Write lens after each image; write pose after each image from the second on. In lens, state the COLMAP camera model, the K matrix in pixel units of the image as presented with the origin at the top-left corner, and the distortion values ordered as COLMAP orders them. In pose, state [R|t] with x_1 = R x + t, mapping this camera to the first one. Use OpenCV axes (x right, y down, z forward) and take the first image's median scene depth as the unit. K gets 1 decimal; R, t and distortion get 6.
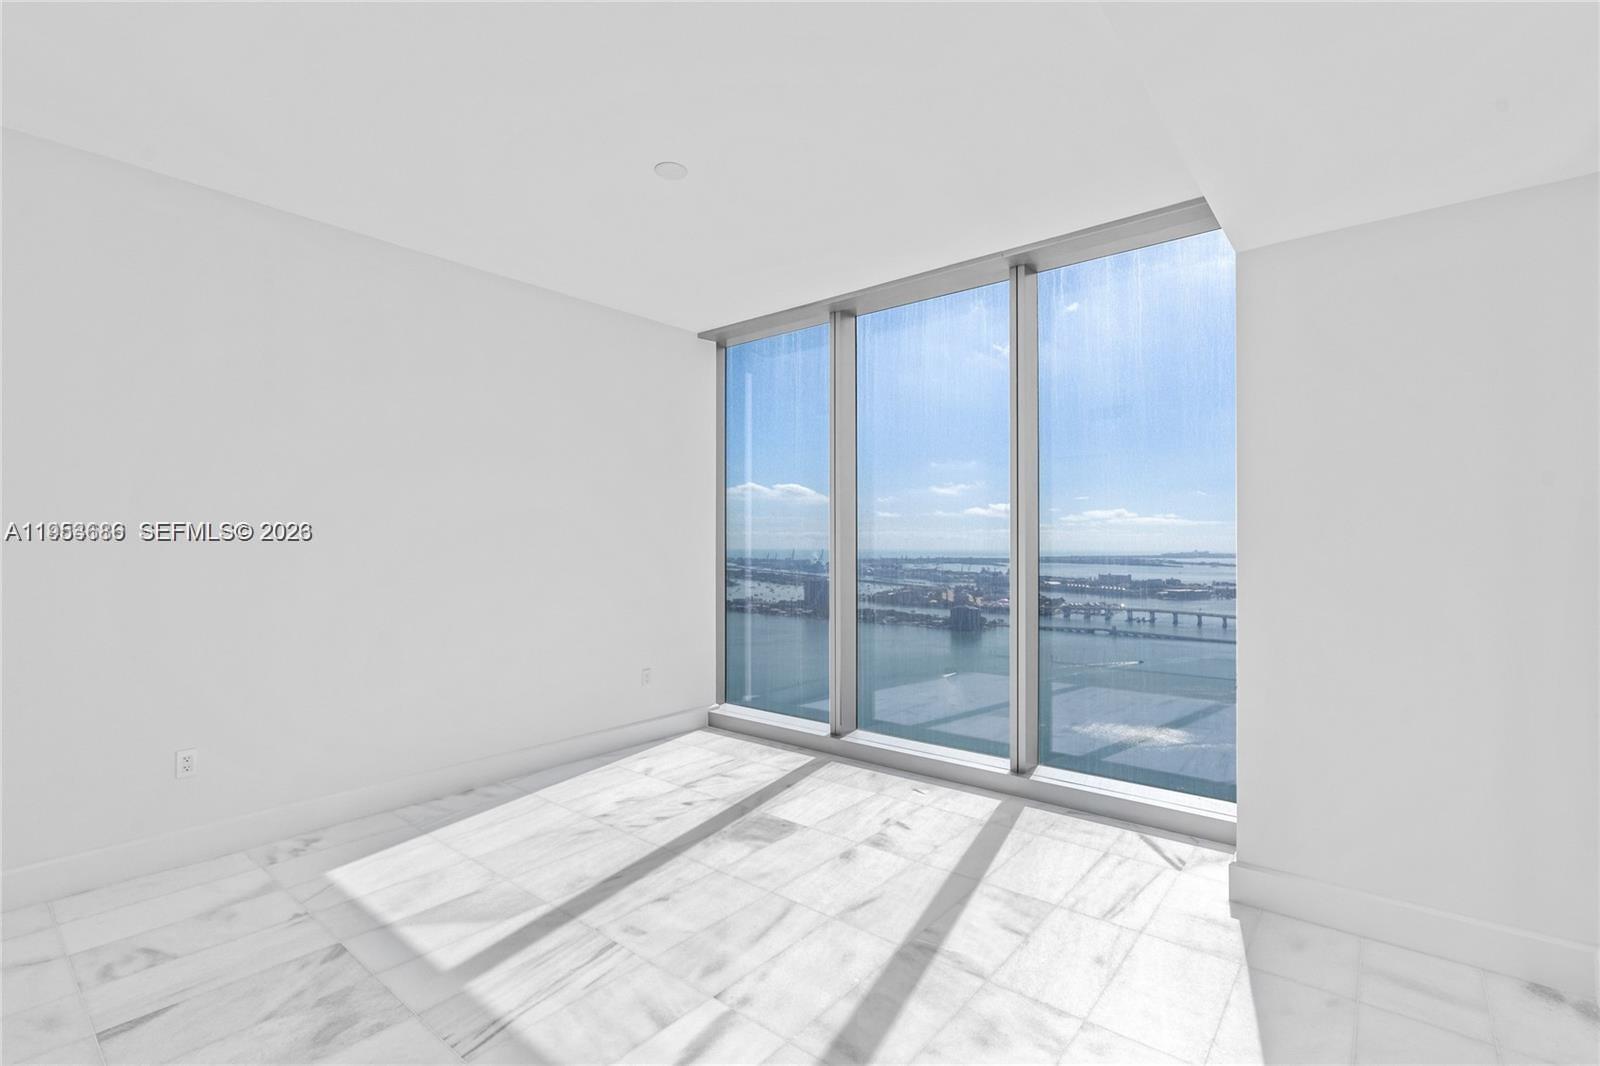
lens RADIAL K [[725.7, 0, 804.8], [0, 725.7, 531.2], [0, 0, 1]] dist [-0.012358, 0.004074]
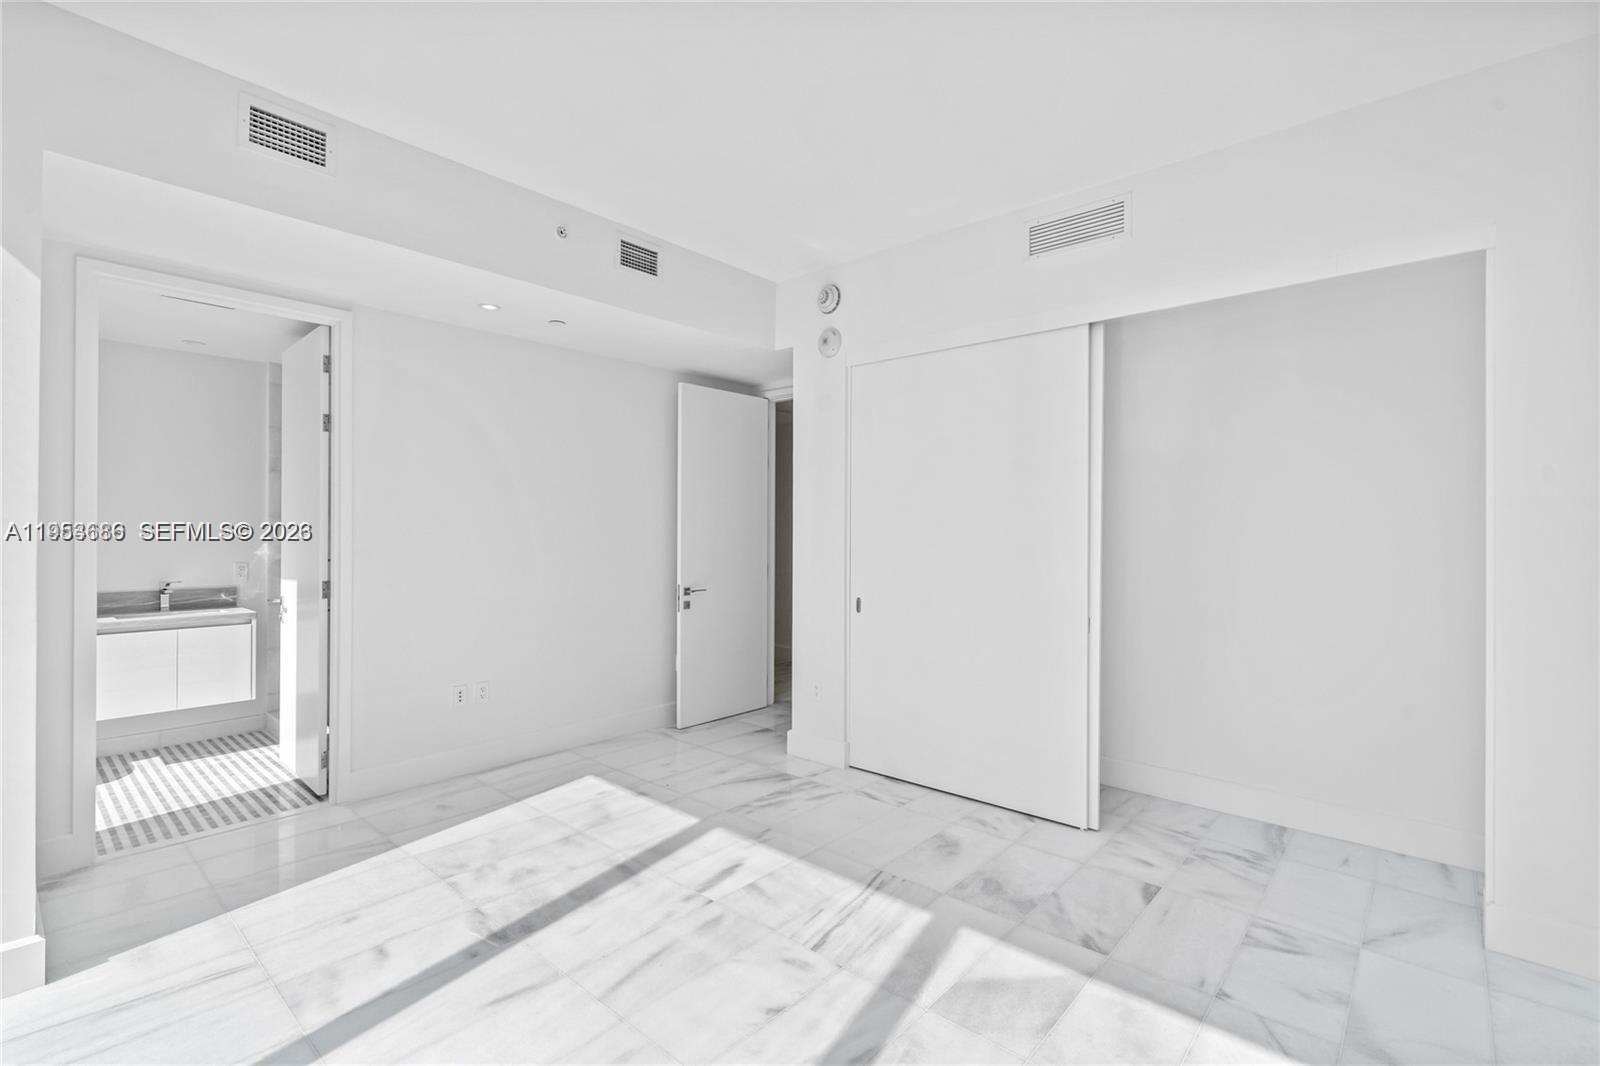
lens RADIAL K [[725.7, 0, 800.8], [0, 725.7, 532.6], [0, 0, 1]] dist [-0.012358, 0.004074]
pose [[-0.999173, -0.005598, 0.040268, -0.292524], [-0.006313, 0.999824, -0.017652, 0.040438], [-0.040162, -0.017892, -0.999033, 2.042410]]
